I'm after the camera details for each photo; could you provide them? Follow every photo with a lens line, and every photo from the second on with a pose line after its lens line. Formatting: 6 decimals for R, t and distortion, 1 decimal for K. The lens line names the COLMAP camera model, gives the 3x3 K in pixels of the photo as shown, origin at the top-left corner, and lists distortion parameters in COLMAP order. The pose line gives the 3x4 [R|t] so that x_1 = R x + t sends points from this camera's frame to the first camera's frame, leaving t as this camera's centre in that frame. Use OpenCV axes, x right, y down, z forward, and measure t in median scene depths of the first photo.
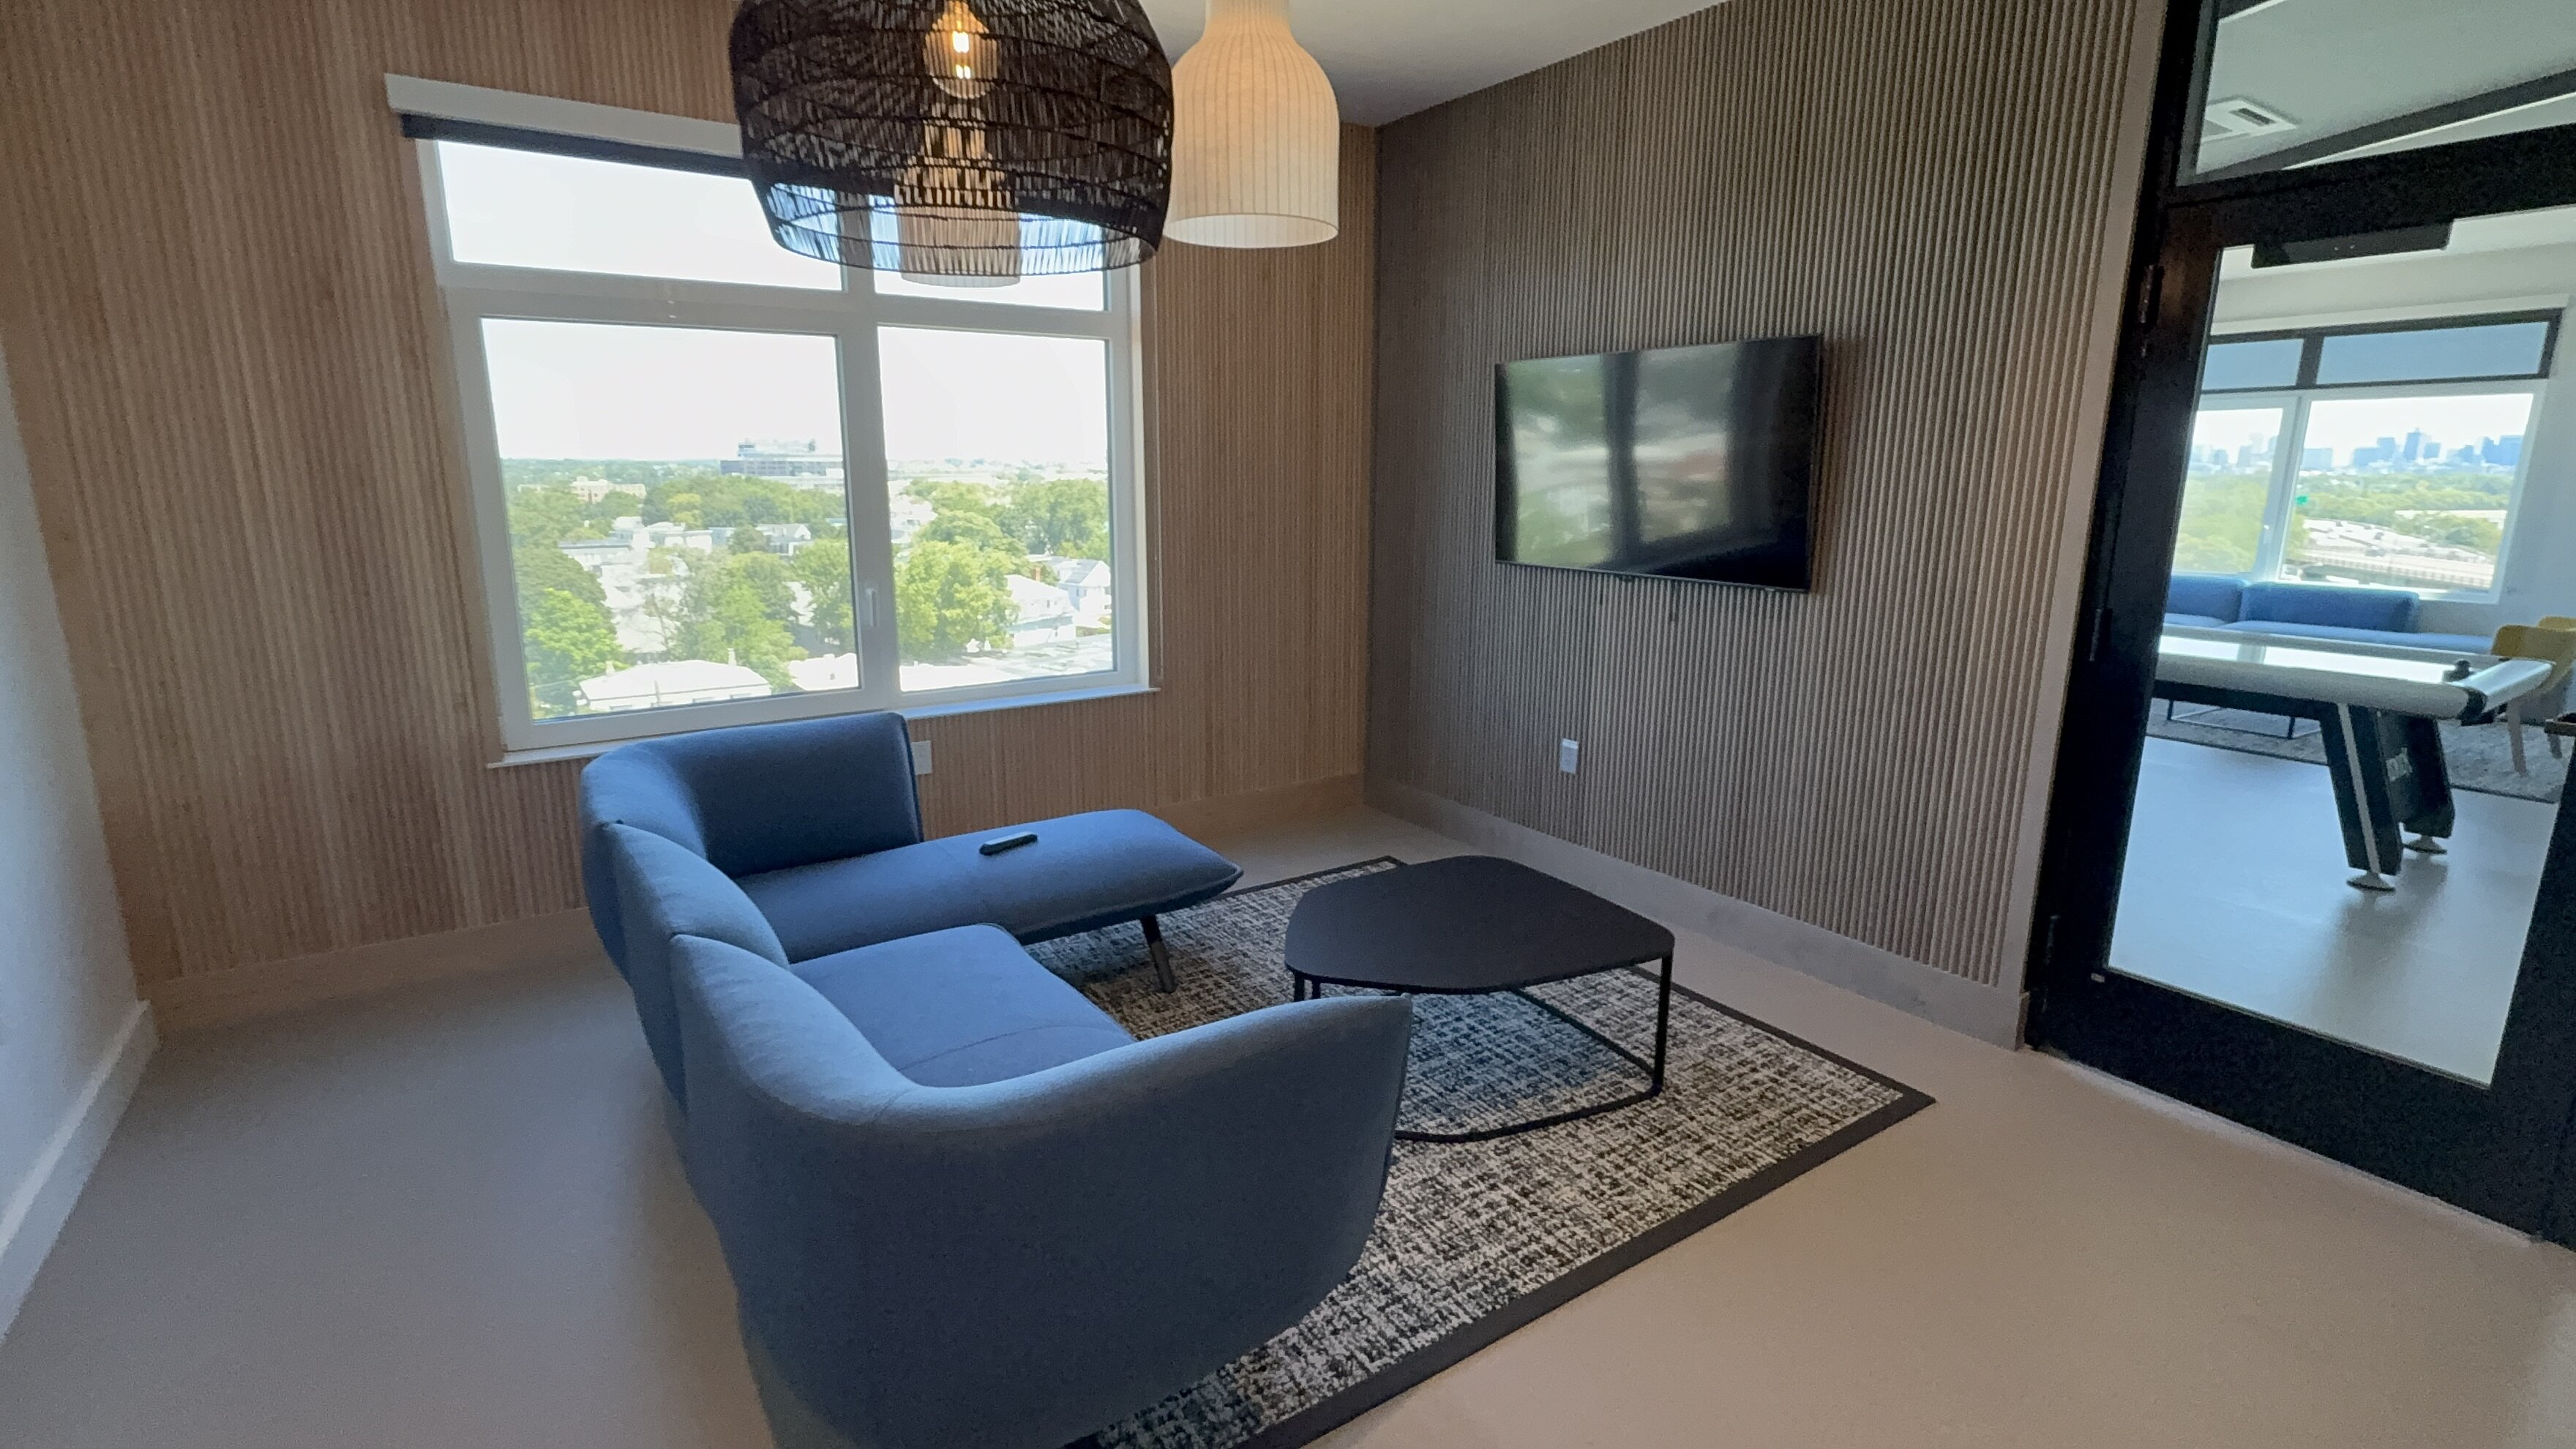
lens RADIAL K [[1171.9, 0, 1285.2], [0, 1171.9, 716.4], [0, 0, 1]] dist [-0.002132, 0.000754]
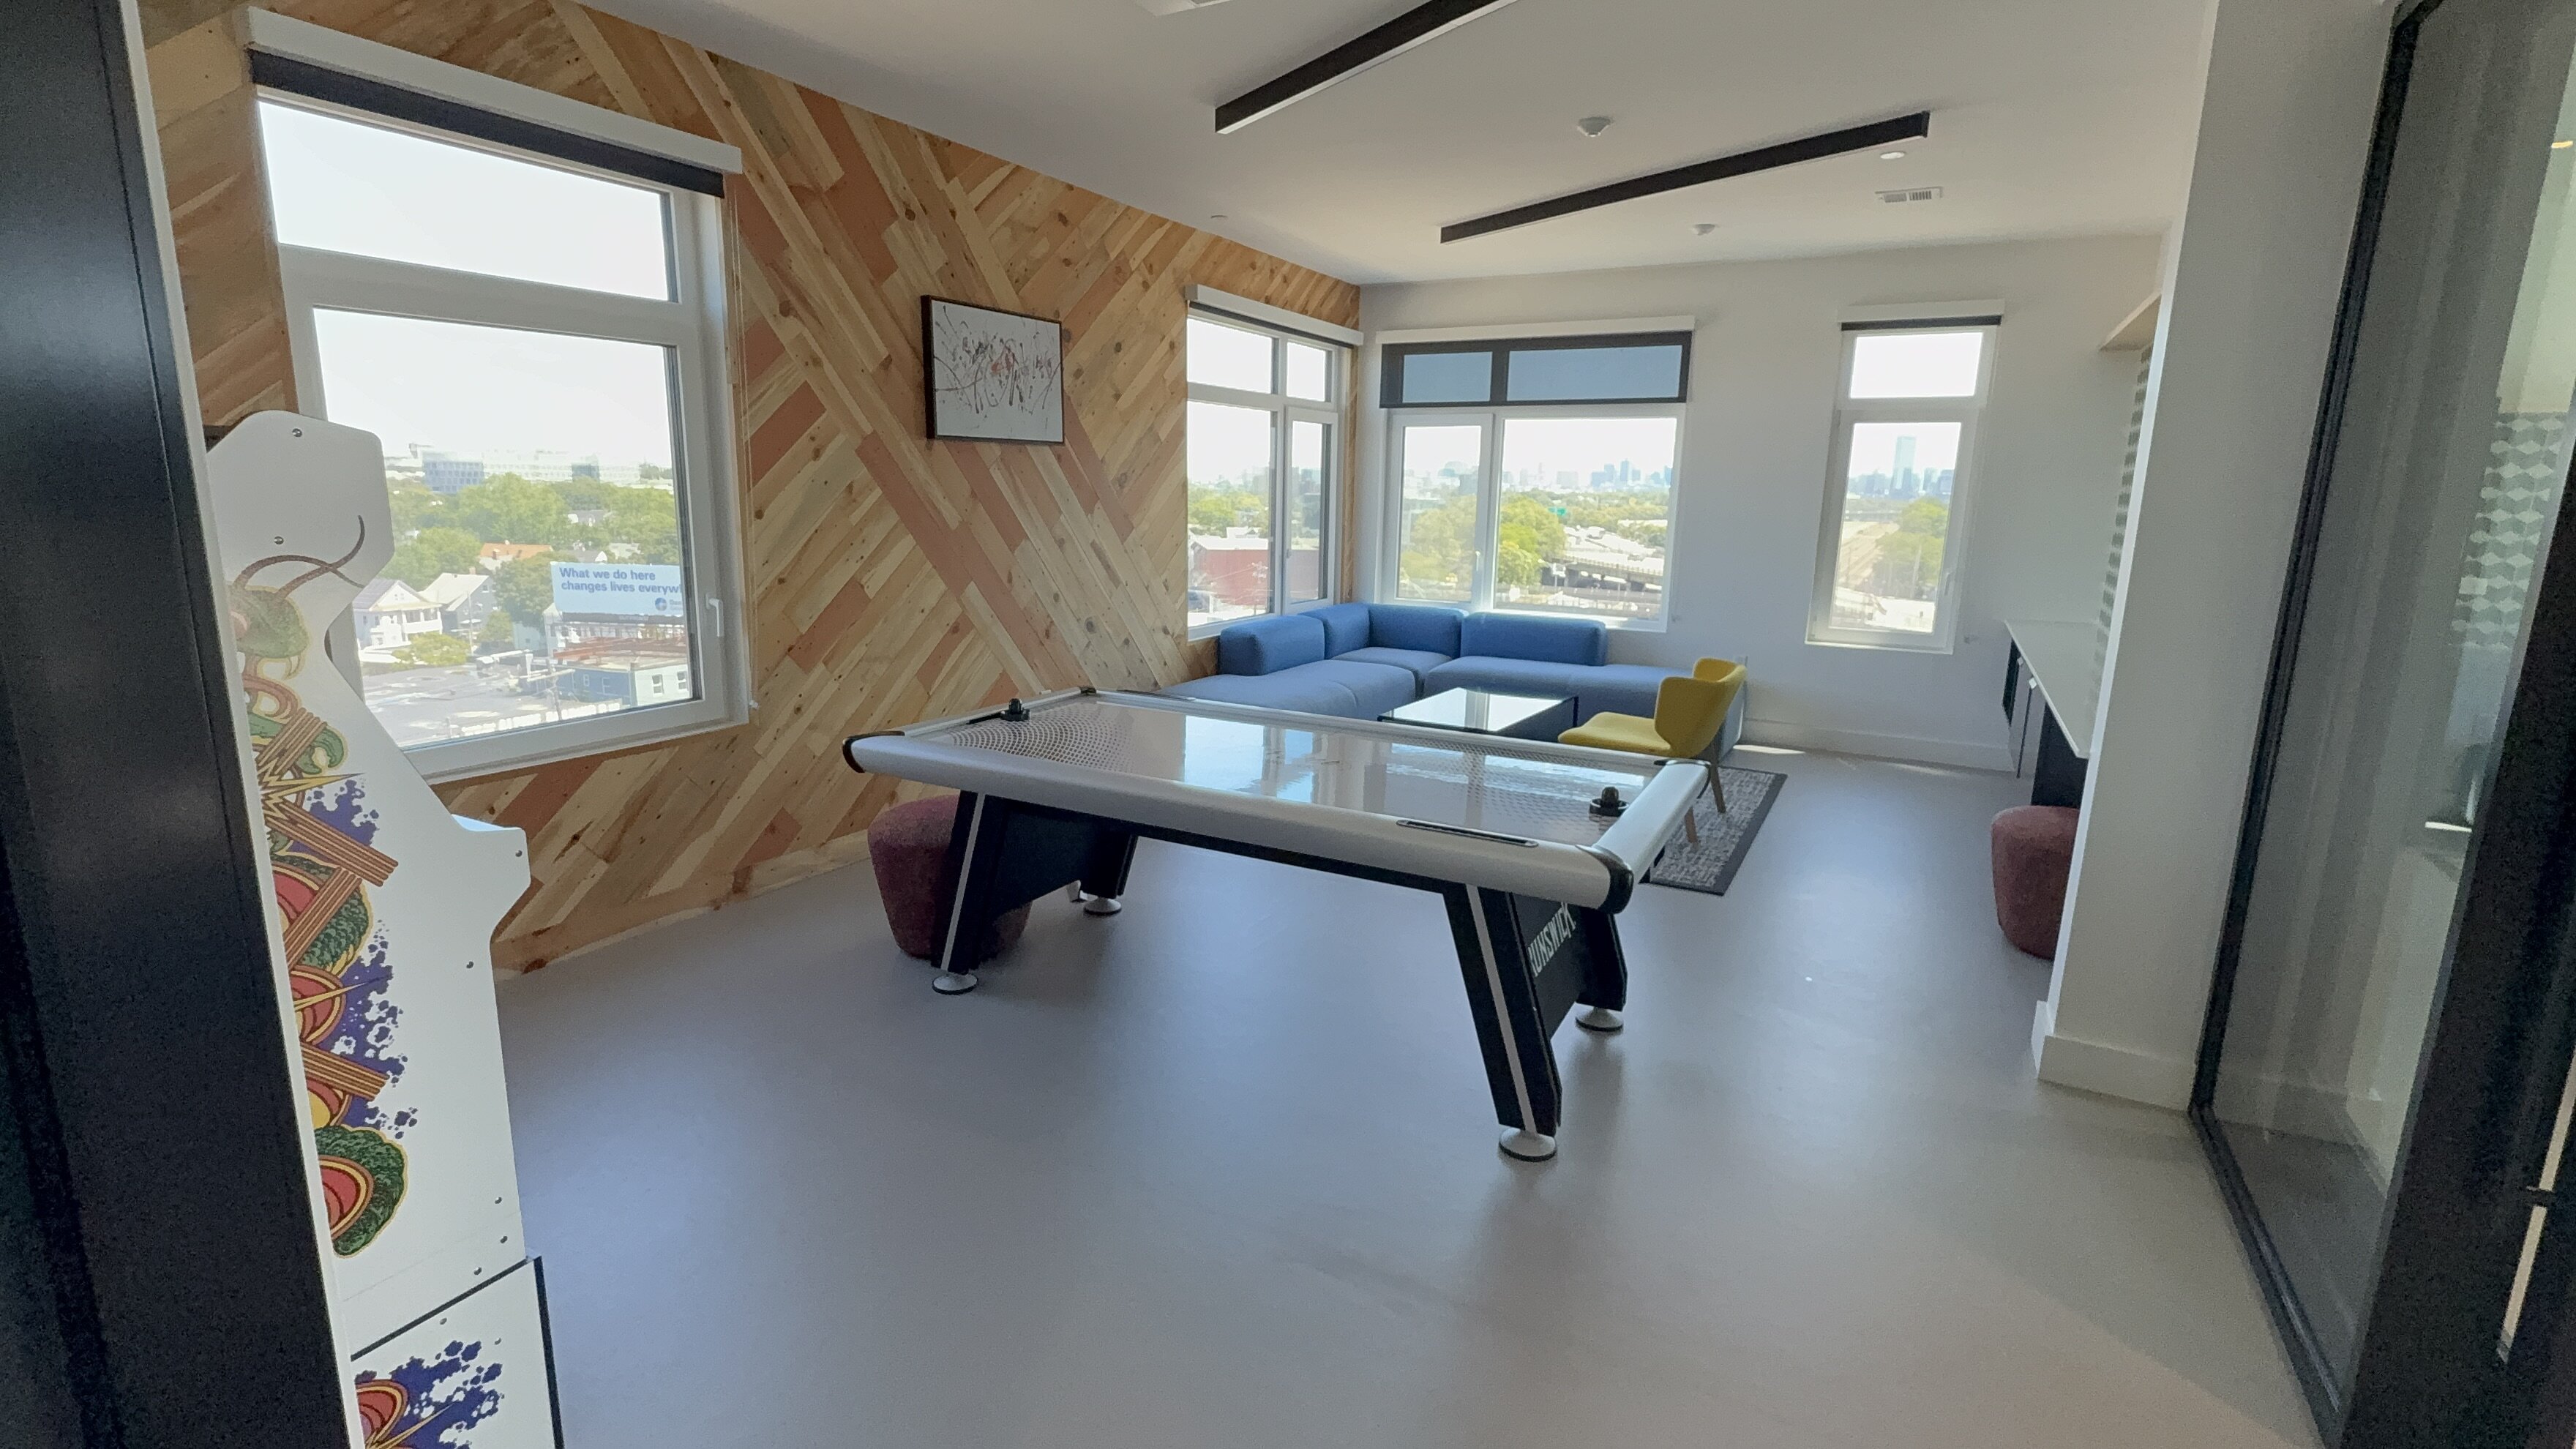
lens RADIAL K [[1171.9, 0, 1288.0], [0, 1171.9, 721.1], [0, 0, 1]] dist [-0.002132, 0.000754]
pose [[0.886912, -0.075865, 0.455667, 0.268283], [0.076957, 0.996903, 0.016187, -0.054984], [-0.455484, 0.020711, 0.890003, 0.240730]]
